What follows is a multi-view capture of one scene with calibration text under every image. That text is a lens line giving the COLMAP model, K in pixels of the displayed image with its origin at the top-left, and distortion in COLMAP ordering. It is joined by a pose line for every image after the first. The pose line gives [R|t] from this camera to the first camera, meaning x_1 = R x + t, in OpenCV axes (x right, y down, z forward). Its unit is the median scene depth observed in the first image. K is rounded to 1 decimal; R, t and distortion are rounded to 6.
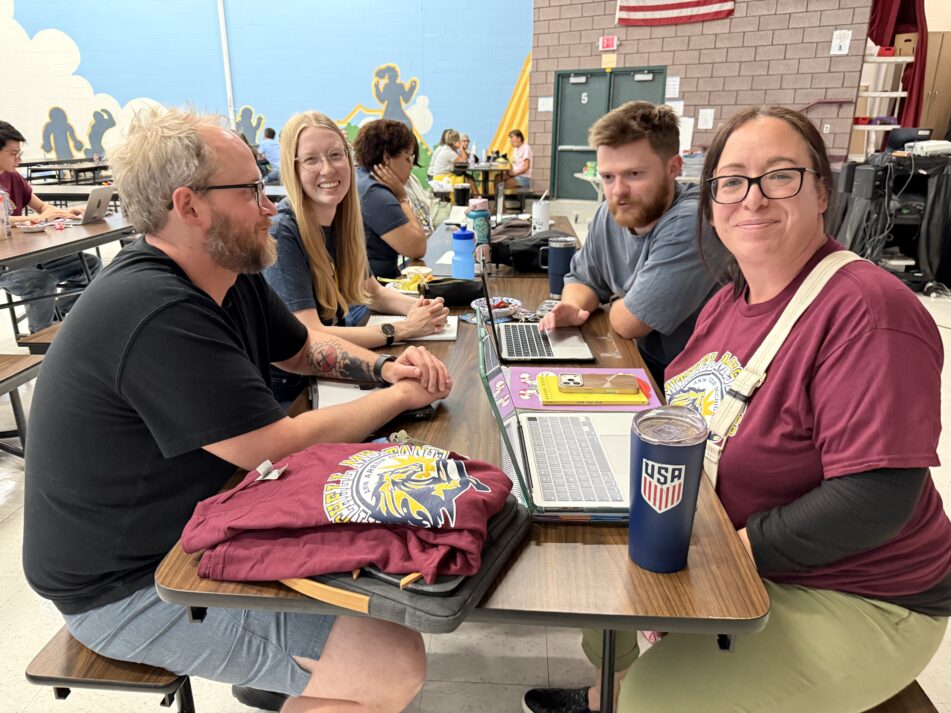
lens RADIAL K [[673.6, 0, 475.4], [0, 673.6, 356.4], [0, 0, 1]] dist [-0.002331, -0.003246]
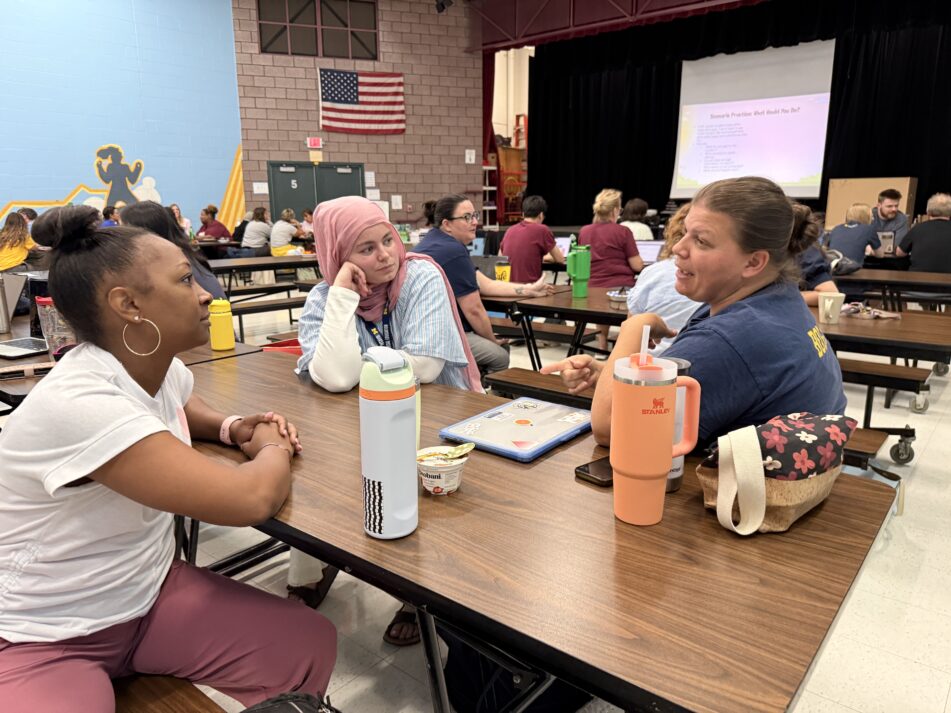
lens RADIAL K [[673.6, 0, 475.5], [0, 673.6, 356.4], [0, 0, 1]] dist [-0.002331, -0.003246]
pose [[0.622465, -0.169385, 0.764098, -0.617585], [0.247330, 0.968840, 0.013287, -0.019473], [-0.742539, 0.180713, 0.644964, 0.034596]]
